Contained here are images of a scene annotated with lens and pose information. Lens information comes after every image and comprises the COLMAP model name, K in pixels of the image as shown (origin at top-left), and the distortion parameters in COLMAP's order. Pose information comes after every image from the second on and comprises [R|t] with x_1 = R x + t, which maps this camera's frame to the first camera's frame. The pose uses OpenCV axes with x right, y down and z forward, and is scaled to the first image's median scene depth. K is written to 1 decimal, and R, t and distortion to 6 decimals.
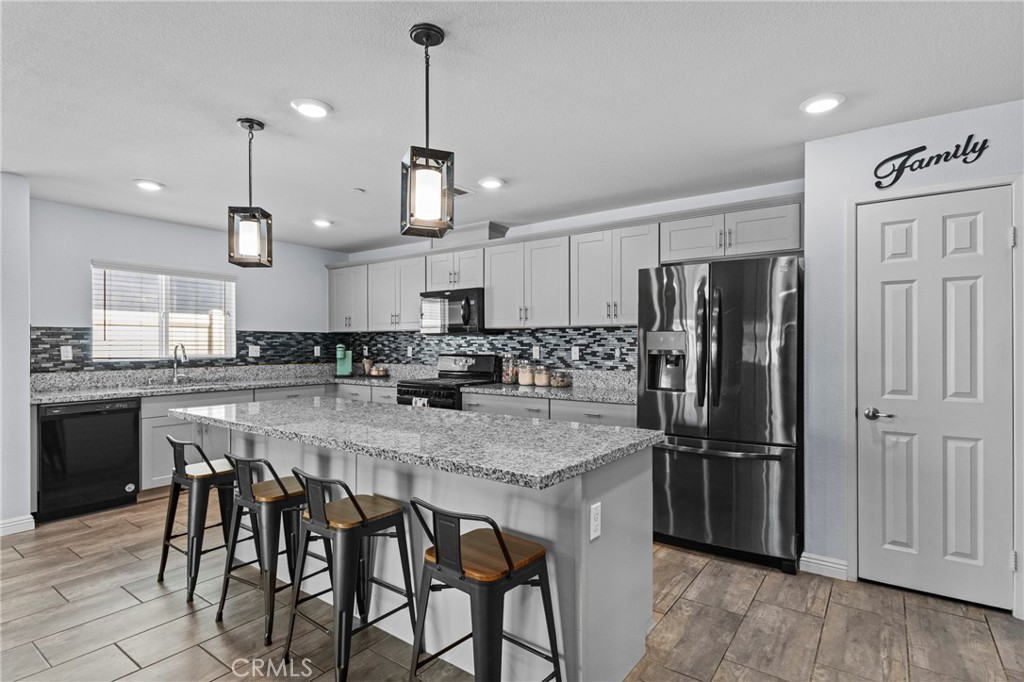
lens RADIAL K [[514.2, 0, 515.4], [0, 514.2, 344.5], [0, 0, 1]] dist [0.002736, 0.000717]
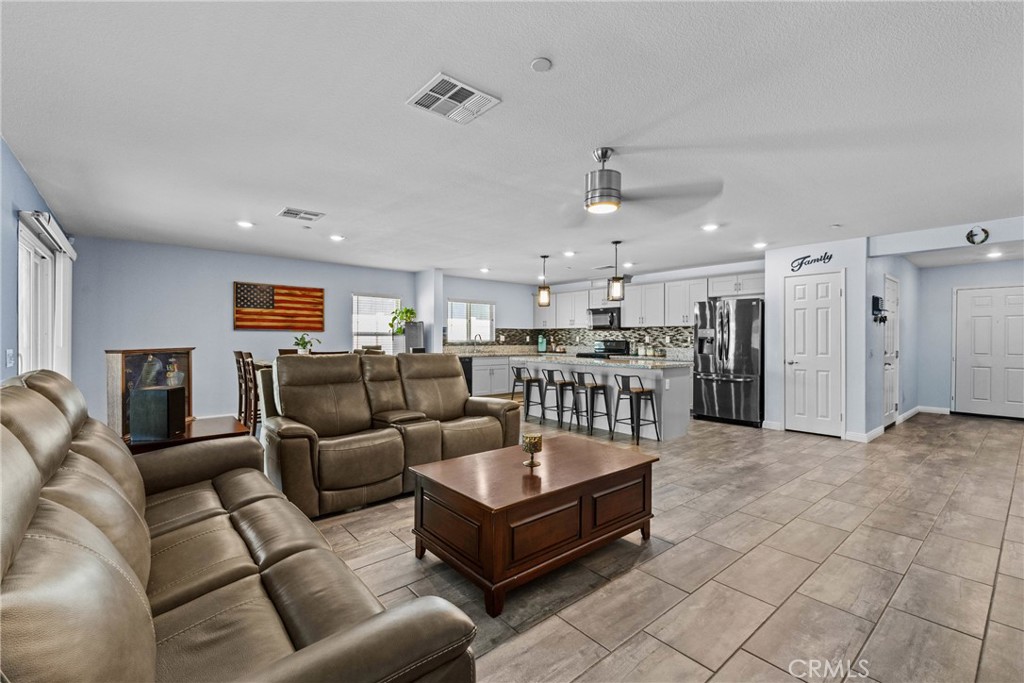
lens RADIAL K [[446.0, 0, 511.9], [0, 446.0, 335.5], [0, 0, 1]] dist [0.000792, 0.000505]
pose [[0.970092, 0.003157, -0.242718, -0.051158], [-0.005127, 0.999959, -0.007483, 0.017433], [0.242684, 0.008504, 0.970068, -0.839905]]
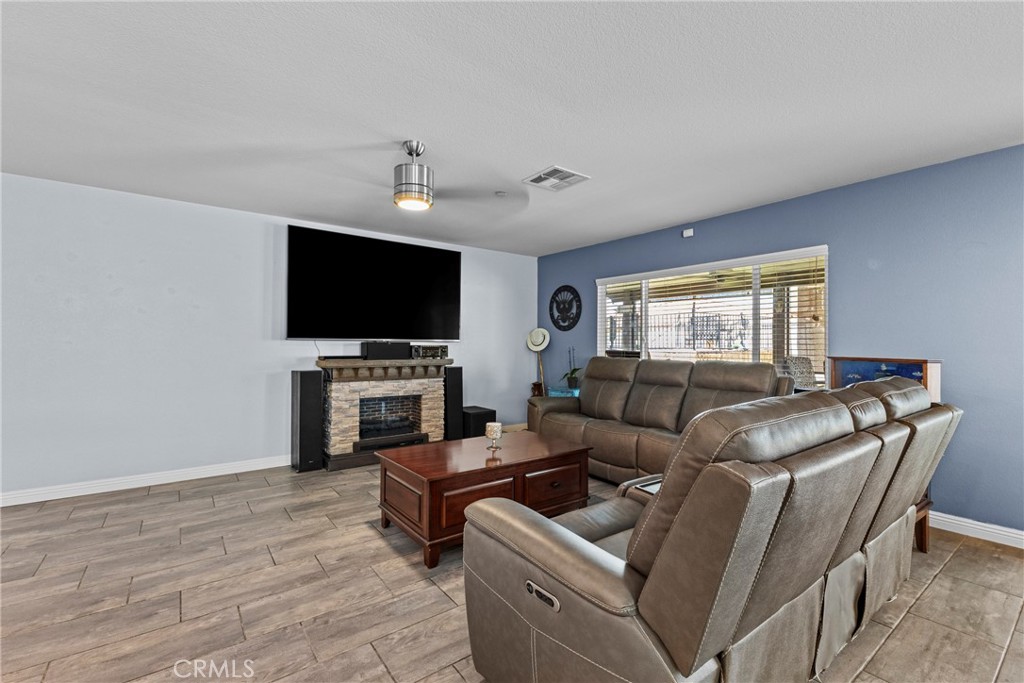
lens RADIAL K [[446.0, 0, 511.7], [0, 446.0, 341.6], [0, 0, 1]] dist [0.000792, 0.000505]
pose [[-0.953860, -0.003221, 0.300234, -0.384460], [-0.004479, 0.999984, -0.003503, 0.015847], [-0.300218, -0.004686, -0.953859, 0.327671]]
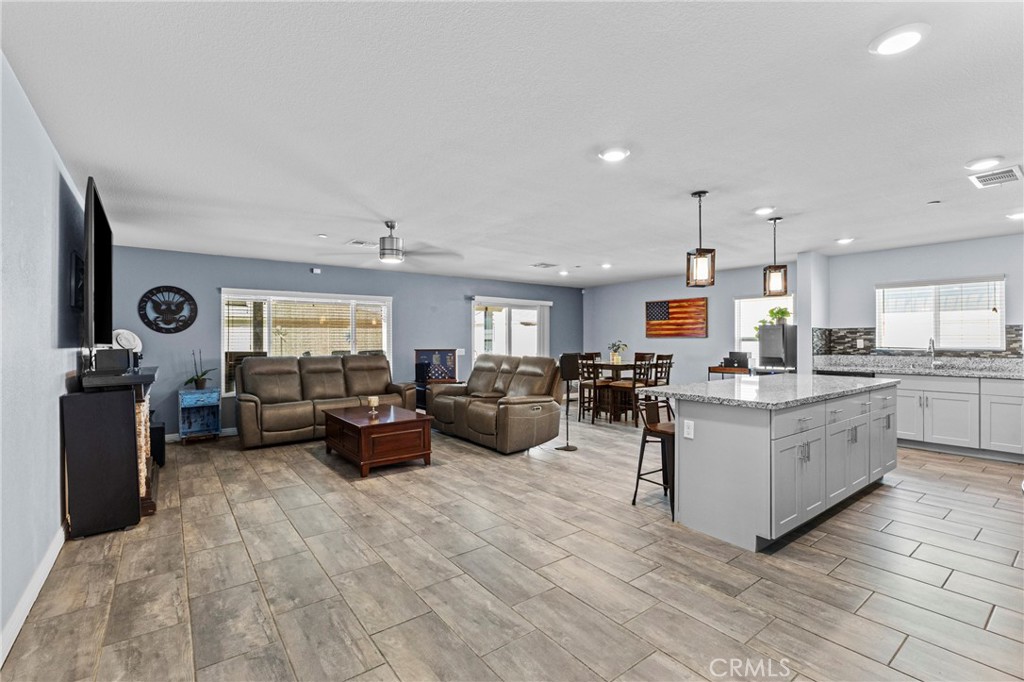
lens RADIAL K [[460.7, 0, 513.5], [0, 460.7, 341.8], [0, 0, 1]] dist [-0.016023, -0.000068]
pose [[-0.291748, 0.005669, -0.956479, 0.778534], [0.003006, 0.999983, 0.005010, 0.000088], [0.956491, -0.001414, -0.291760, 0.337295]]
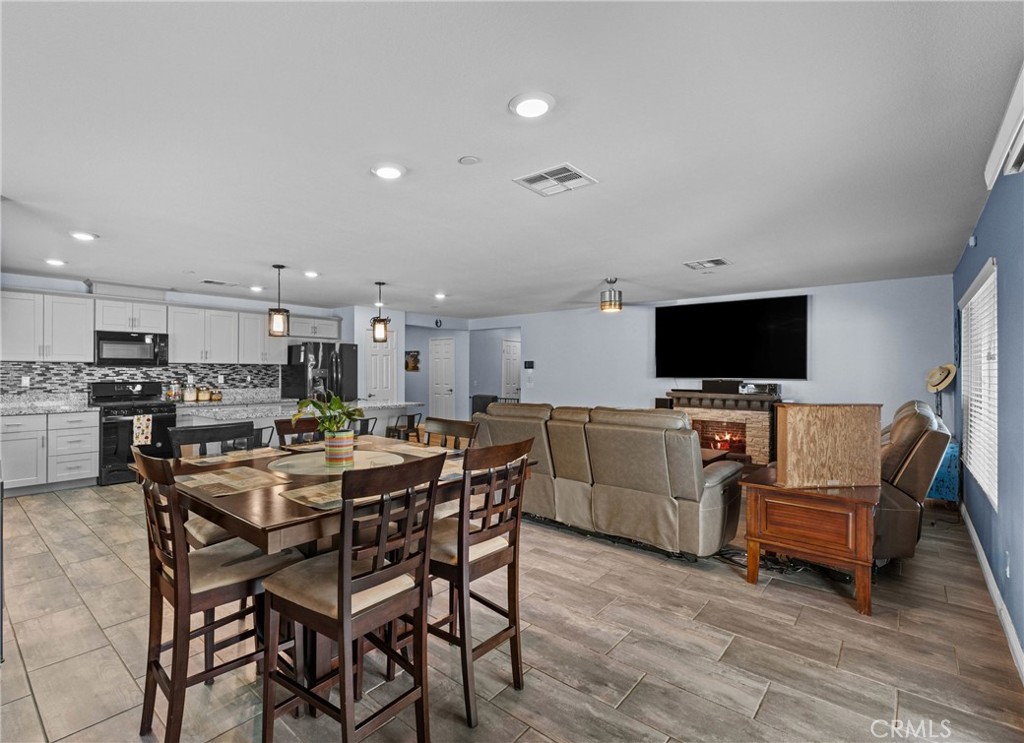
lens RADIAL K [[481.1, 0, 466.5], [0, 481.1, 368.8], [0, 0, 1]] dist [0.004720, -0.000567]
pose [[0.115495, 0.005637, 0.993292, -1.342788], [-0.002453, 0.999982, -0.005389, -0.010416], [-0.993305, -0.001814, 0.115507, 0.028917]]
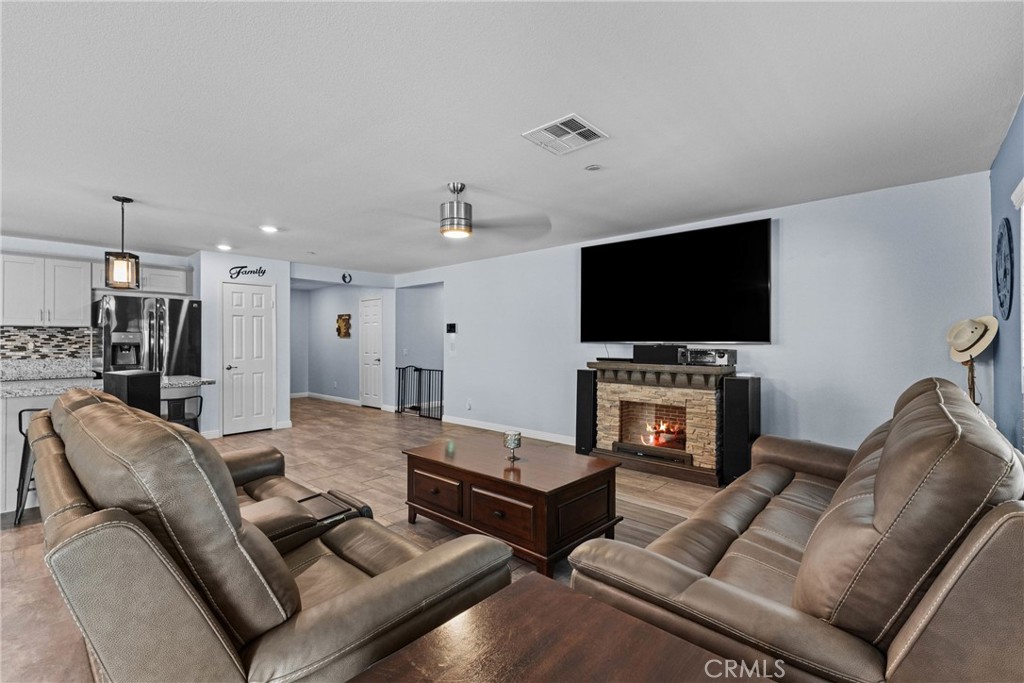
lens RADIAL K [[446.0, 0, 513.9], [0, 446.0, 339.2], [0, 0, 1]] dist [0.000792, 0.000505]
pose [[0.105330, 0.004607, 0.994427, -0.790154], [0.001428, 0.999988, -0.004784, 0.005789], [-0.994436, 0.001924, 0.105322, -0.364392]]
